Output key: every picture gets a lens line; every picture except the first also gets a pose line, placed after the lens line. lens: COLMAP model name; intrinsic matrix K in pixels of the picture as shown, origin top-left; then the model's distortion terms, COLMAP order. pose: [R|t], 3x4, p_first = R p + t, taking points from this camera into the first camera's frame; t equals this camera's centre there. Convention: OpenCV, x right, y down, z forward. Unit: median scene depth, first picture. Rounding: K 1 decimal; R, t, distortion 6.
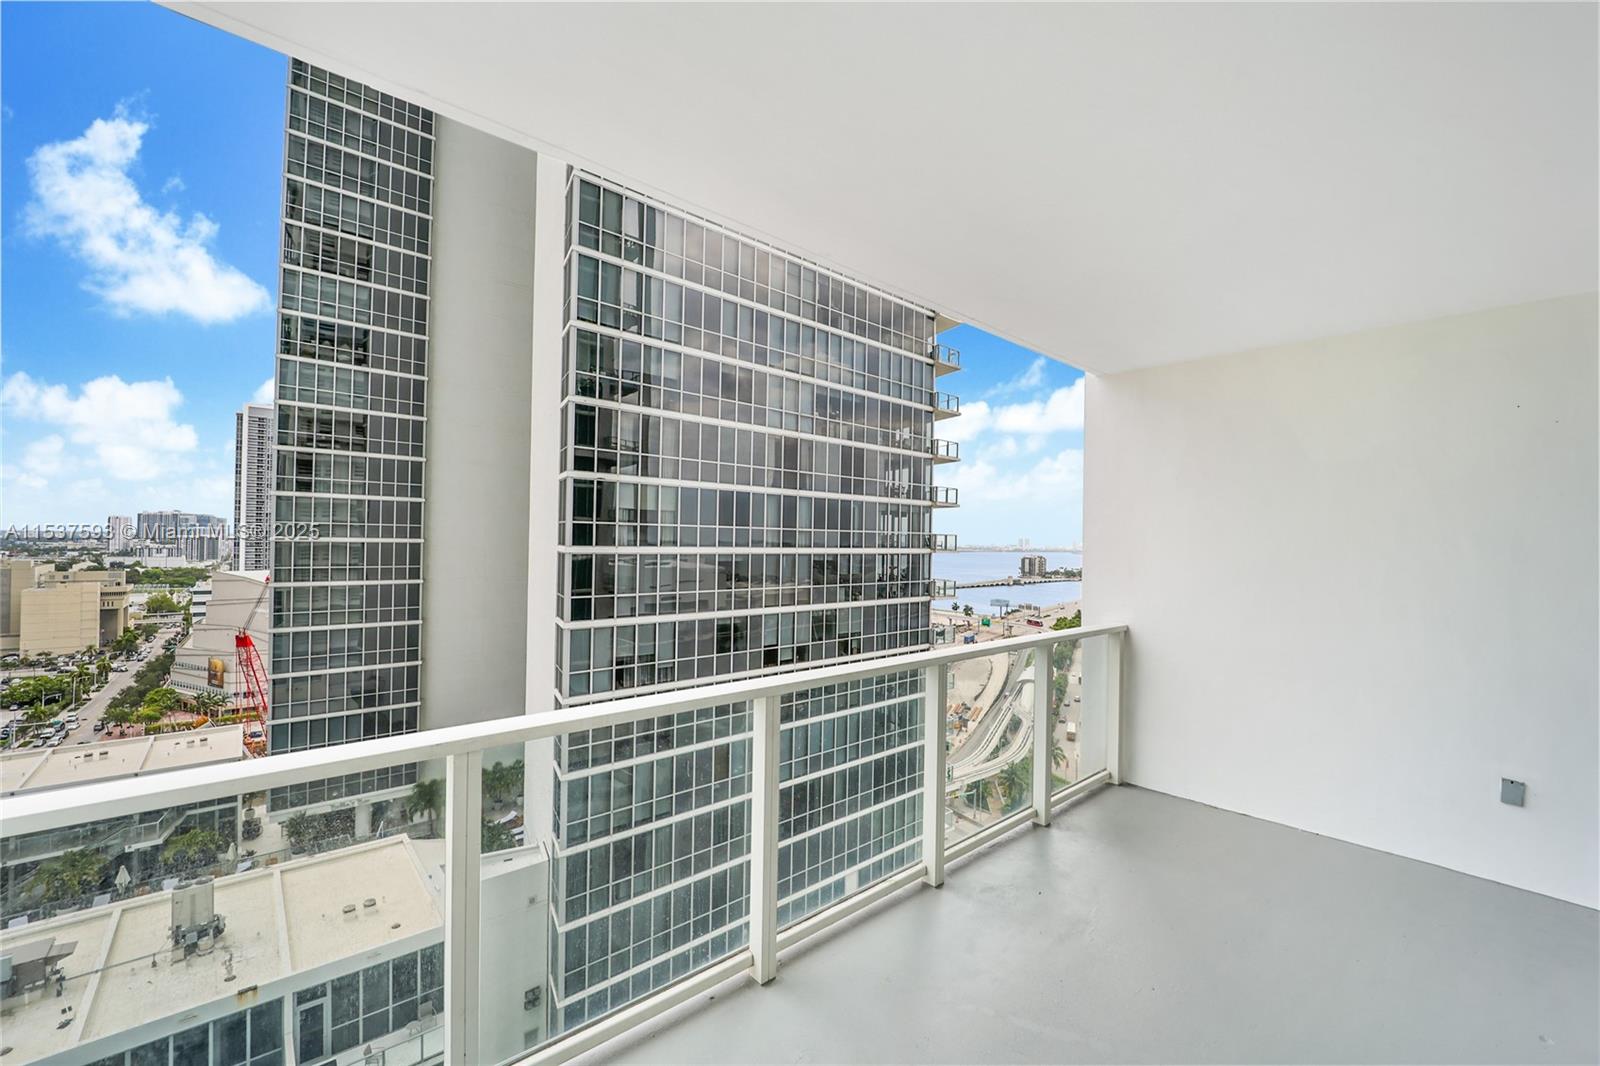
lens RADIAL K [[641.8, 0, 806.5], [0, 641.8, 533.6], [0, 0, 1]] dist [-0.016526, 0.000070]
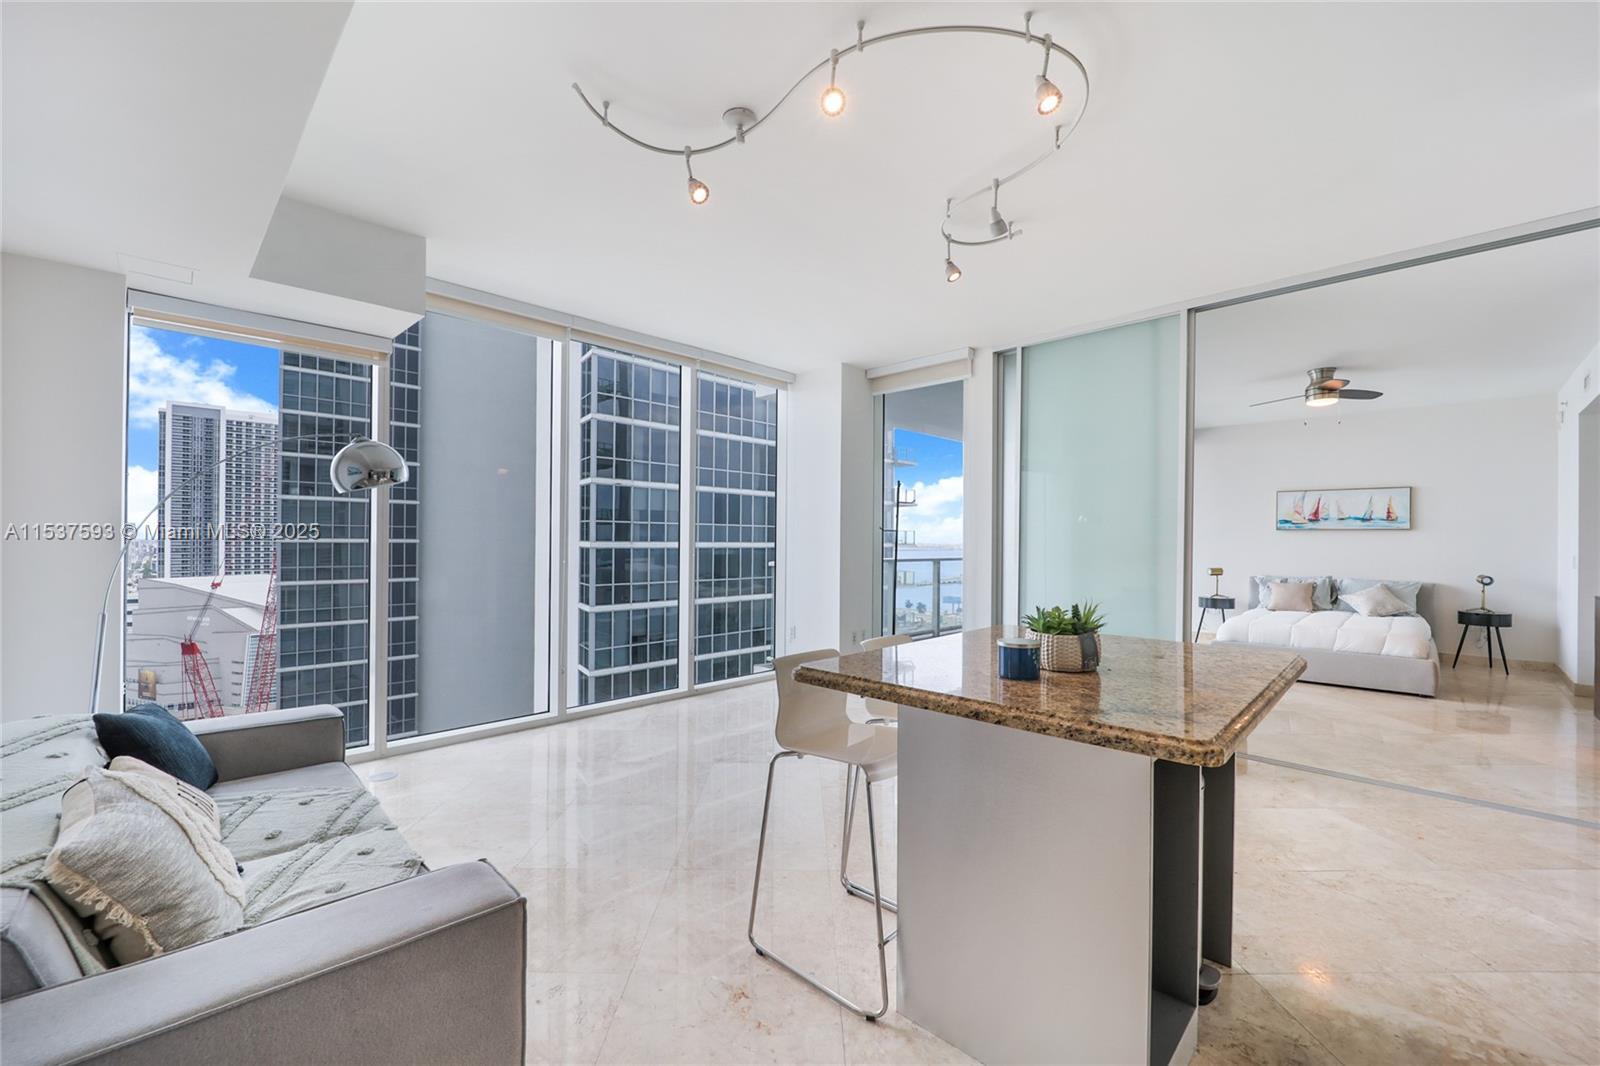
lens RADIAL K [[650.6, 0, 802.6], [0, 650.6, 545.6], [0, 0, 1]] dist [-0.014516, 0.000486]
pose [[0.997664, -0.010984, 0.067428, -0.041309], [0.009676, 0.999759, 0.019702, 0.004269], [-0.067628, -0.019003, 0.997530, -0.130032]]
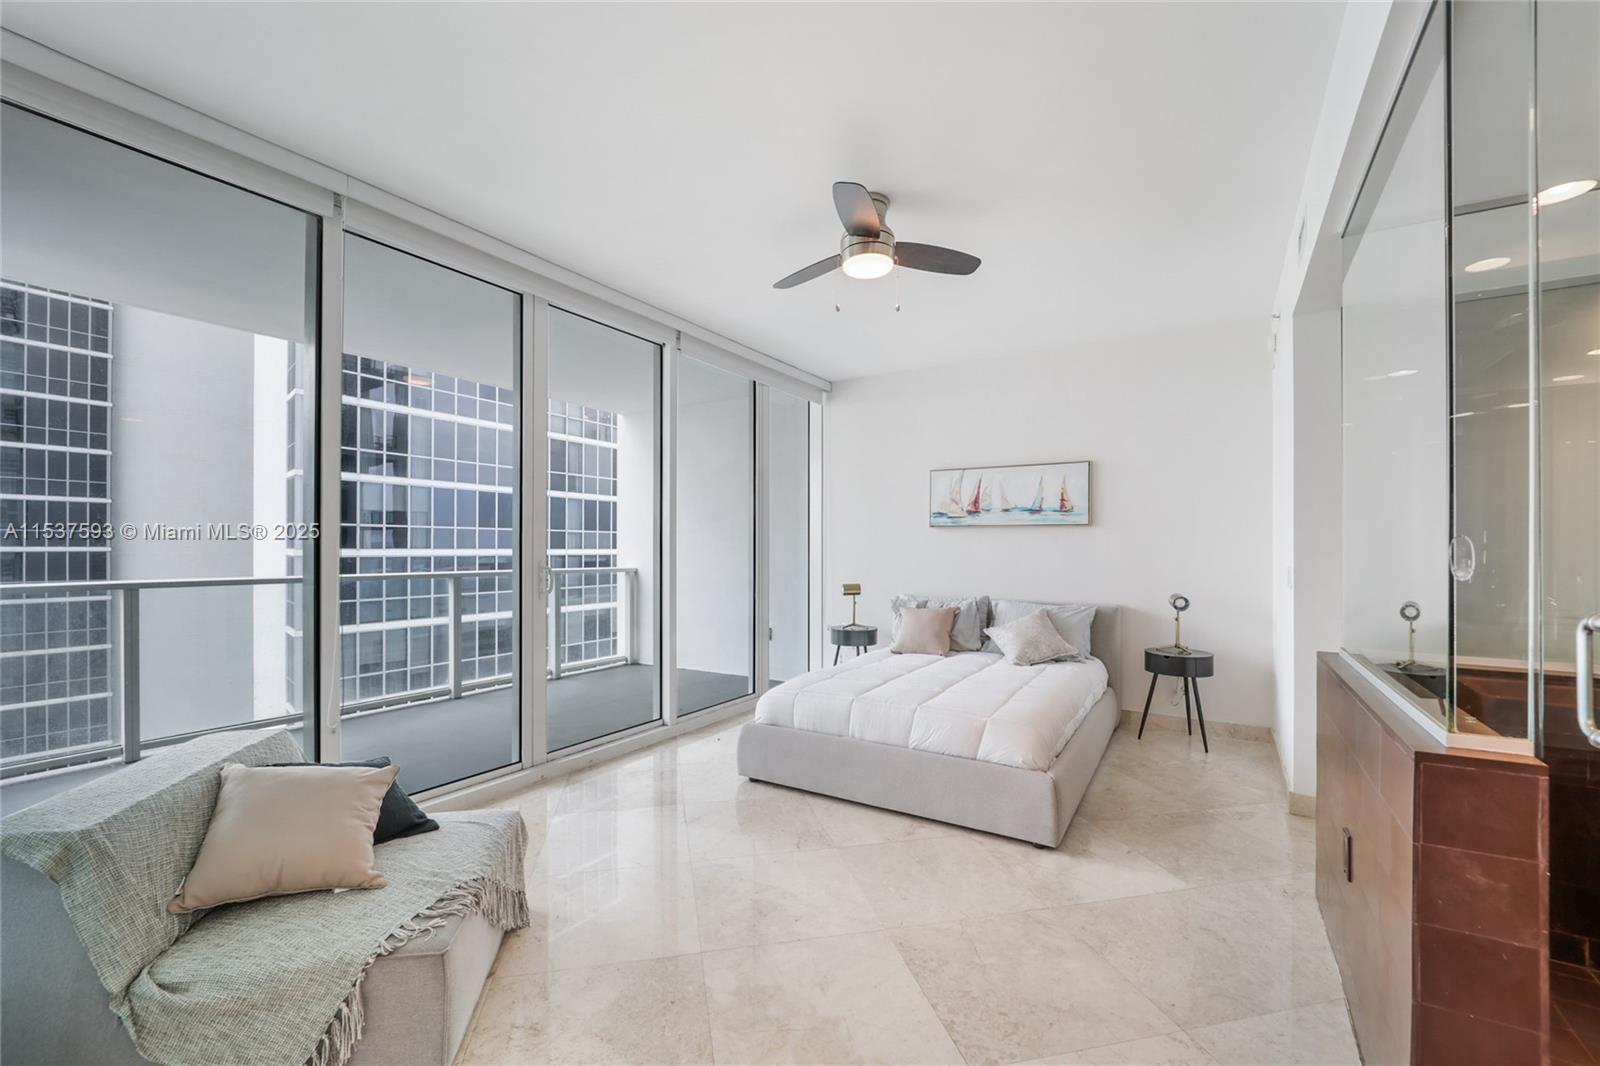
lens RADIAL K [[650.6, 0, 802.6], [0, 650.6, 545.6], [0, 0, 1]] dist [-0.014516, 0.000486]
pose [[0.960939, -0.012931, 0.276457, 0.046984], [0.010107, 0.999881, 0.011640, 0.006561], [-0.276575, -0.008391, 0.960956, -0.069433]]
